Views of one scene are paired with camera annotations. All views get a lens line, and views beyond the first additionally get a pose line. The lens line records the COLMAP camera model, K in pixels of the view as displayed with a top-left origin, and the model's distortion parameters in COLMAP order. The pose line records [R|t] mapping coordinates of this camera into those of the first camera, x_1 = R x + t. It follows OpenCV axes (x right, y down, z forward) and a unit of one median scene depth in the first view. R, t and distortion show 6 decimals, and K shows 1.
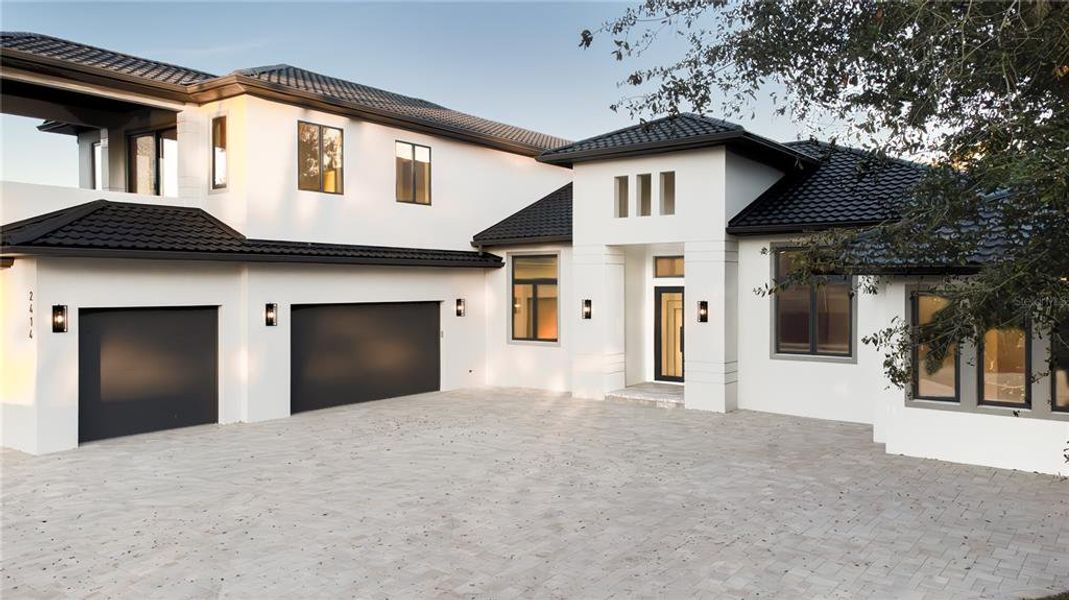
lens RADIAL K [[772.4, 0, 534.5], [0, 772.4, 300.0], [0, 0, 1]] dist [0.036979, -0.000328]
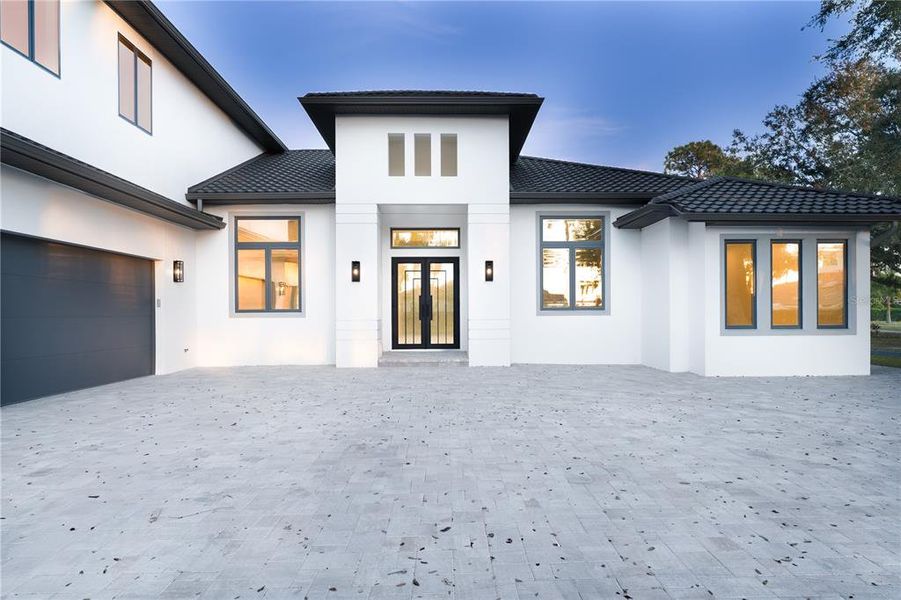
lens RADIAL K [[585.0, 0, 450.5], [0, 585.0, 300.0], [0, 0, 1]] dist [0.003727, -0.000353]
pose [[0.786742, 0.010546, 0.617191, -0.284898], [0.017558, 0.999067, -0.039453, 0.078552], [-0.617032, 0.041876, 0.785823, 0.389060]]
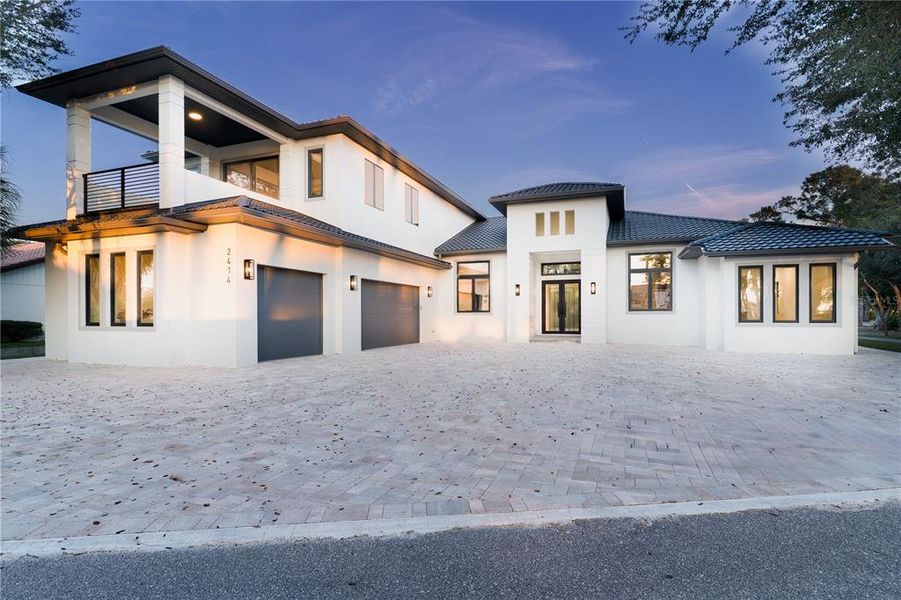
lens RADIAL K [[433.5, 0, 462.8], [0, 433.5, 305.5], [0, 0, 1]] dist [0.001033, 0.000096]
pose [[0.956050, 0.003097, 0.293186, -0.337858], [0.009494, 0.999093, -0.041511, 0.087488], [-0.293049, 0.042470, 0.955154, 0.126915]]
